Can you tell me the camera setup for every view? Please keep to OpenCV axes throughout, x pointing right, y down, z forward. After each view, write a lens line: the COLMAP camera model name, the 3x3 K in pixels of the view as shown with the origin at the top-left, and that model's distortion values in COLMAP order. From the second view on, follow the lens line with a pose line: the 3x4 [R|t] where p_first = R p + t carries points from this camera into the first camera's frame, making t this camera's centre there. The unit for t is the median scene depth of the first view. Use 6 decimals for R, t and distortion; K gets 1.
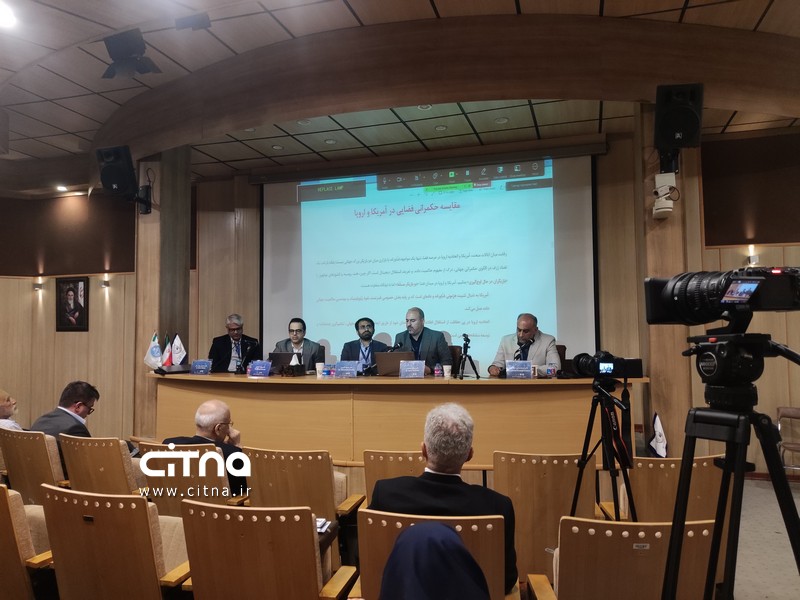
lens RADIAL K [[601.8, 0, 400.0], [0, 601.8, 300.0], [0, 0, 1]] dist [0.073093, -0.144569]
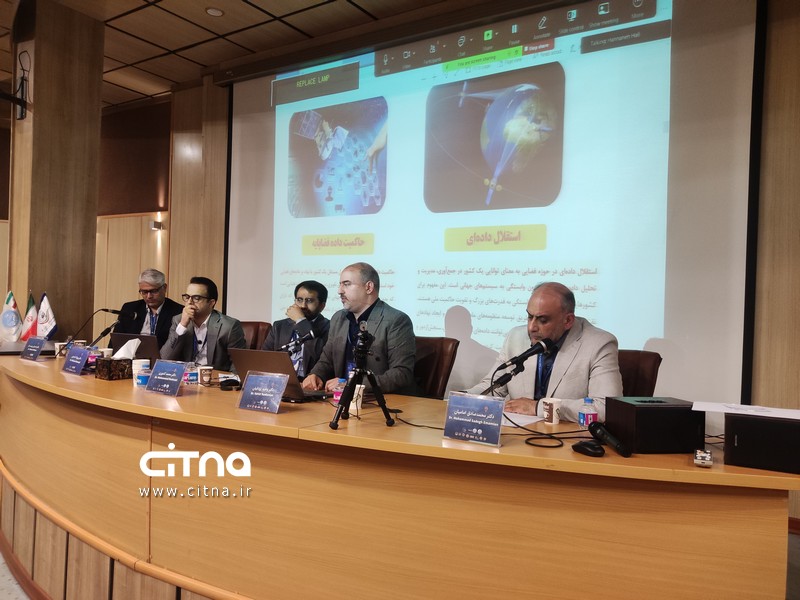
lens RADIAL K [[601.8, 0, 400.0], [0, 601.8, 300.0], [0, 0, 1]] dist [0.073093, -0.144569]
pose [[0.957328, 0.044800, -0.285510, 0.185495], [-0.030716, 0.998089, 0.053621, 0.012881], [0.287366, -0.042563, 0.956875, 0.430344]]
